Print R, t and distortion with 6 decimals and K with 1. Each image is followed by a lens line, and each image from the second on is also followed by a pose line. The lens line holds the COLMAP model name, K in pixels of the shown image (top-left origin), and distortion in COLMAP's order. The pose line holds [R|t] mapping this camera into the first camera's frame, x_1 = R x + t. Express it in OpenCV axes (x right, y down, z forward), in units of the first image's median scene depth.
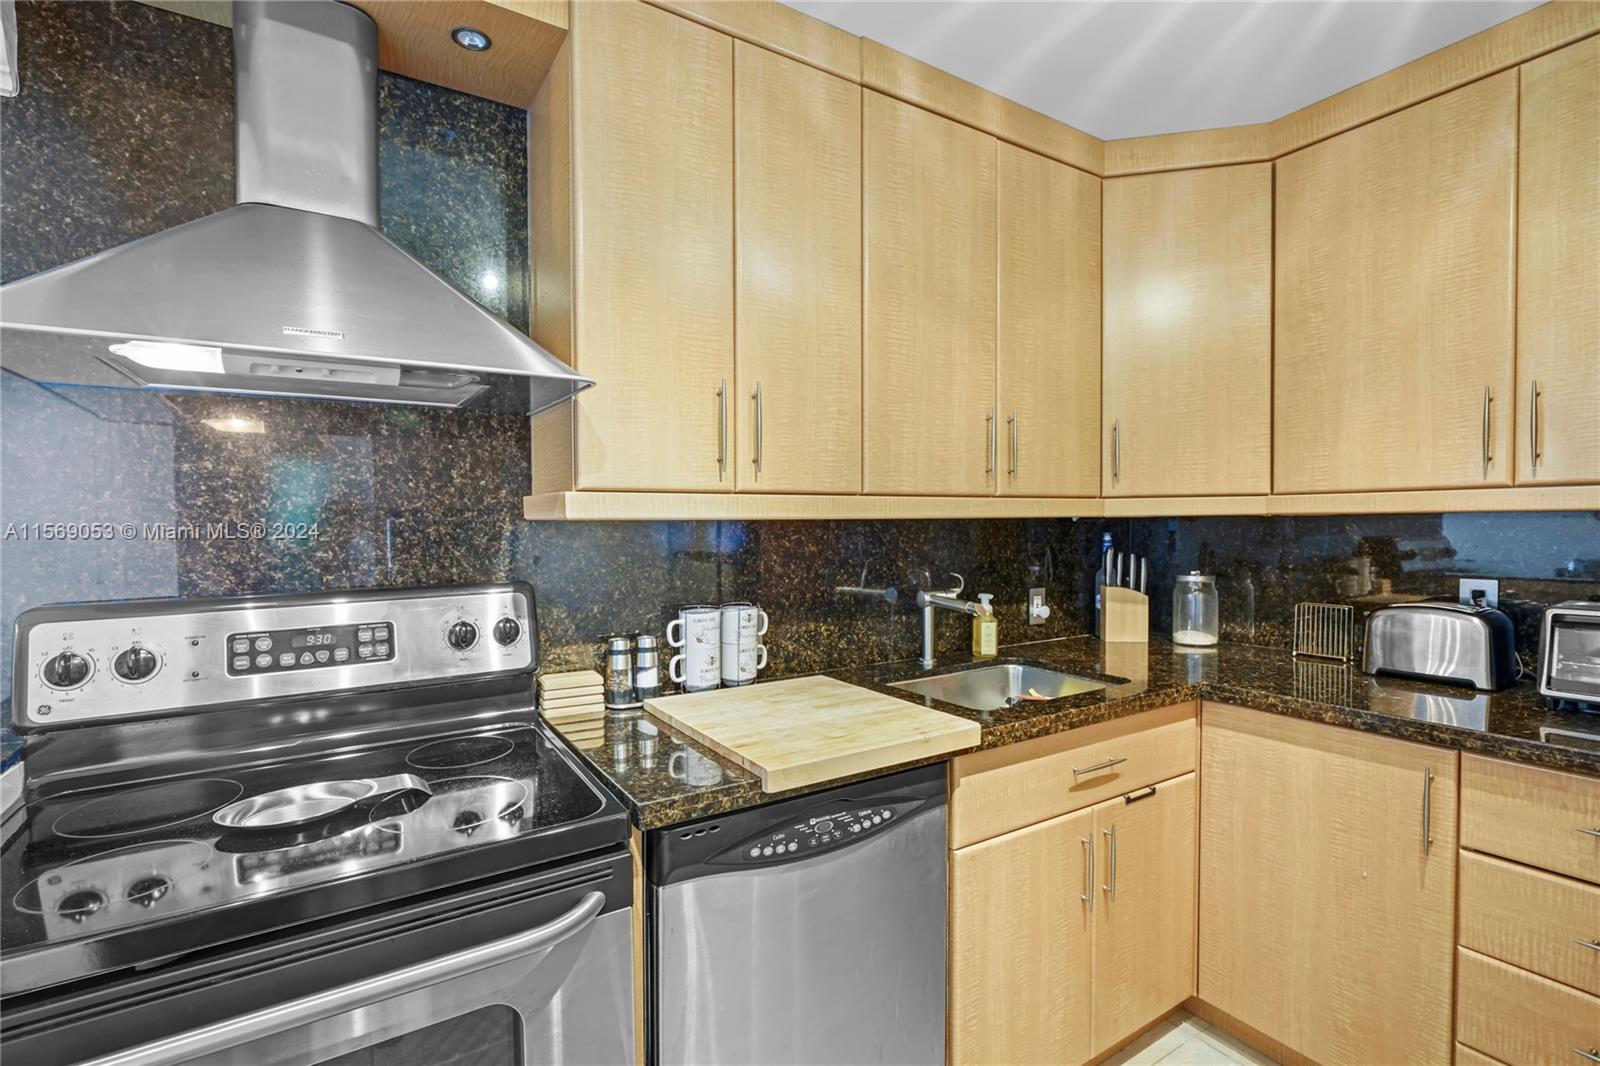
lens RADIAL K [[743.3, 0, 797.7], [0, 743.3, 543.3], [0, 0, 1]] dist [-0.001530, 0.000355]
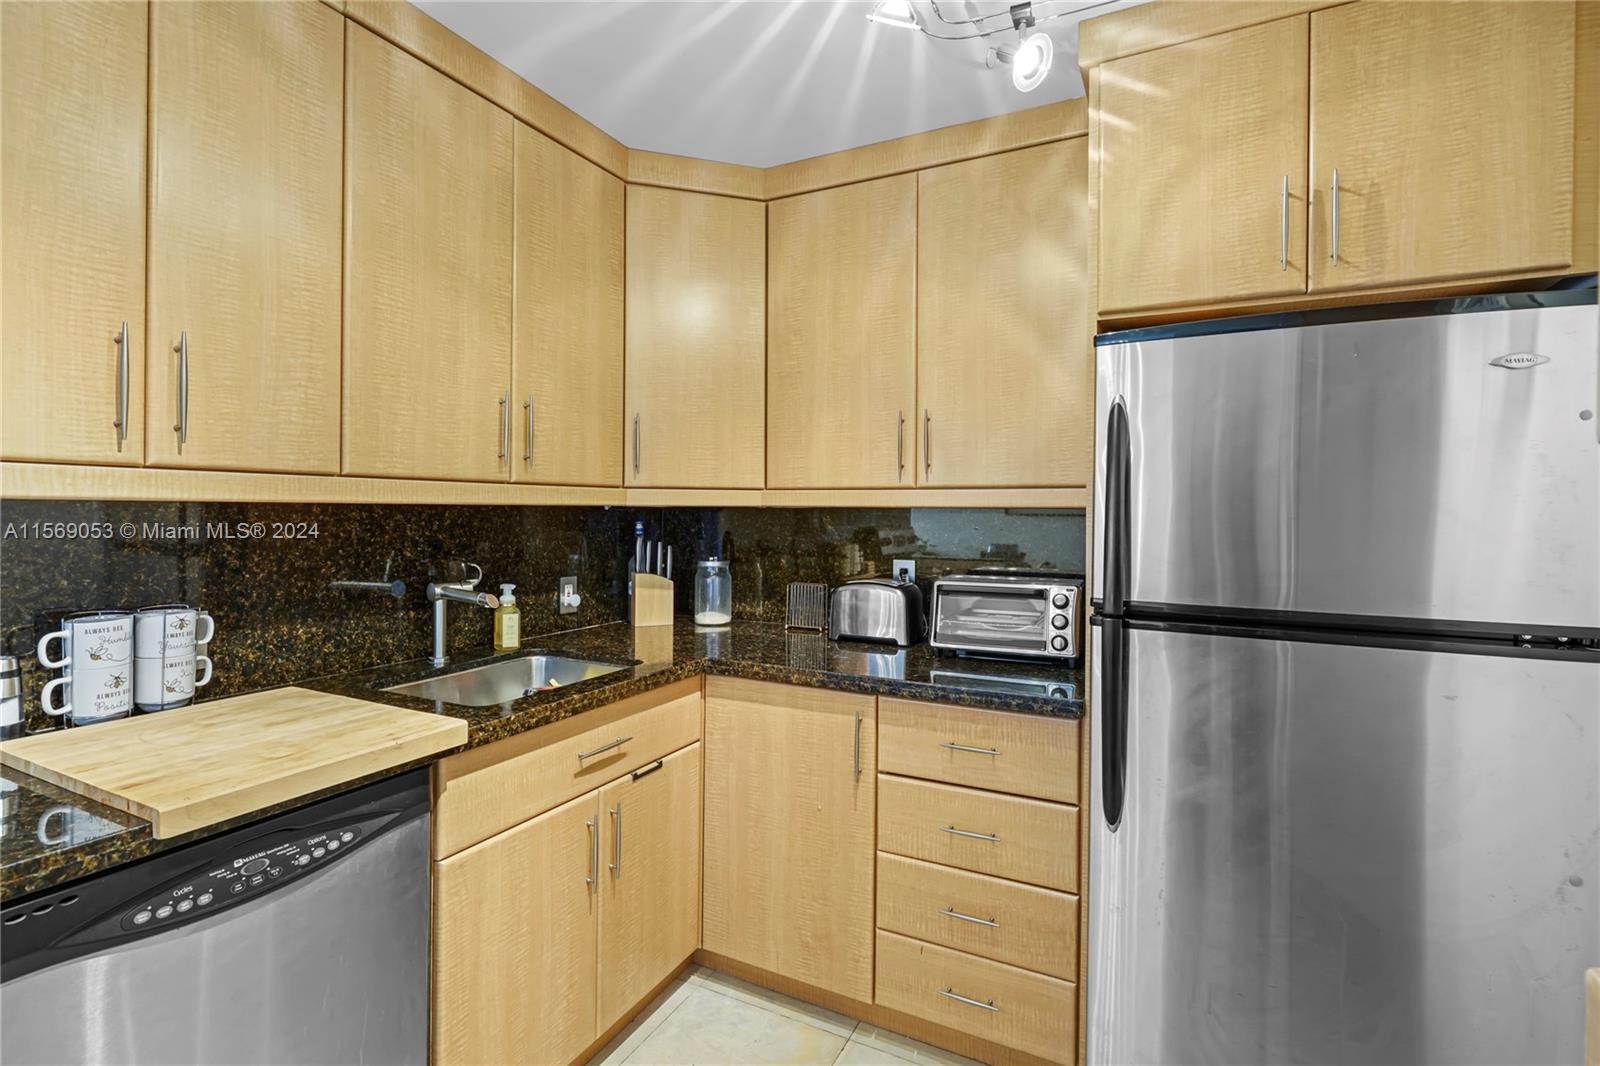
lens RADIAL K [[764.2, 0, 790.7], [0, 764.2, 517.2], [0, 0, 1]] dist [-0.000339, -0.000740]
pose [[0.861529, 0.011389, 0.507581, 0.084221], [-0.001570, 0.999803, -0.019770, 0.000869], [-0.507706, 0.016235, 0.861377, -0.045716]]
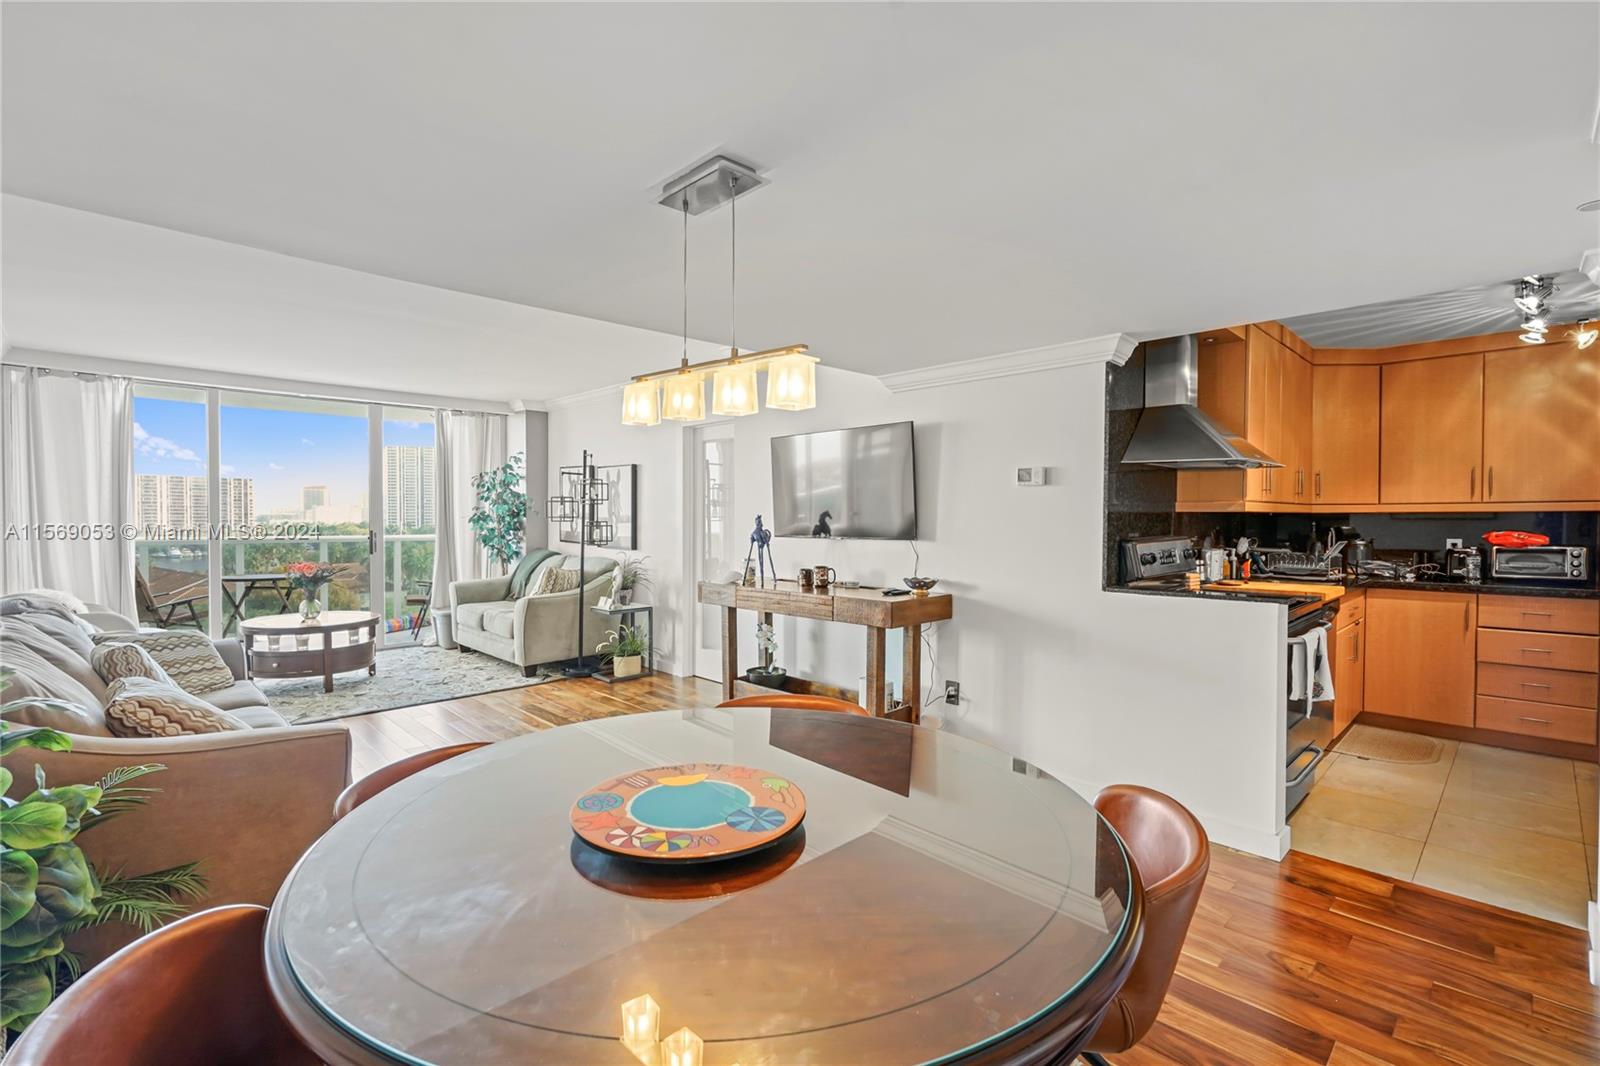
lens RADIAL K [[735.4, 0, 800.0], [0, 735.4, 533.0], [0, 0, 1]] dist [0.001181, 0.000053]
pose [[0.977353, 0.003124, 0.211593, -1.981180], [-0.000984, 0.999947, -0.010219, 0.062520], [-0.211614, 0.009779, 0.977305, -1.079295]]
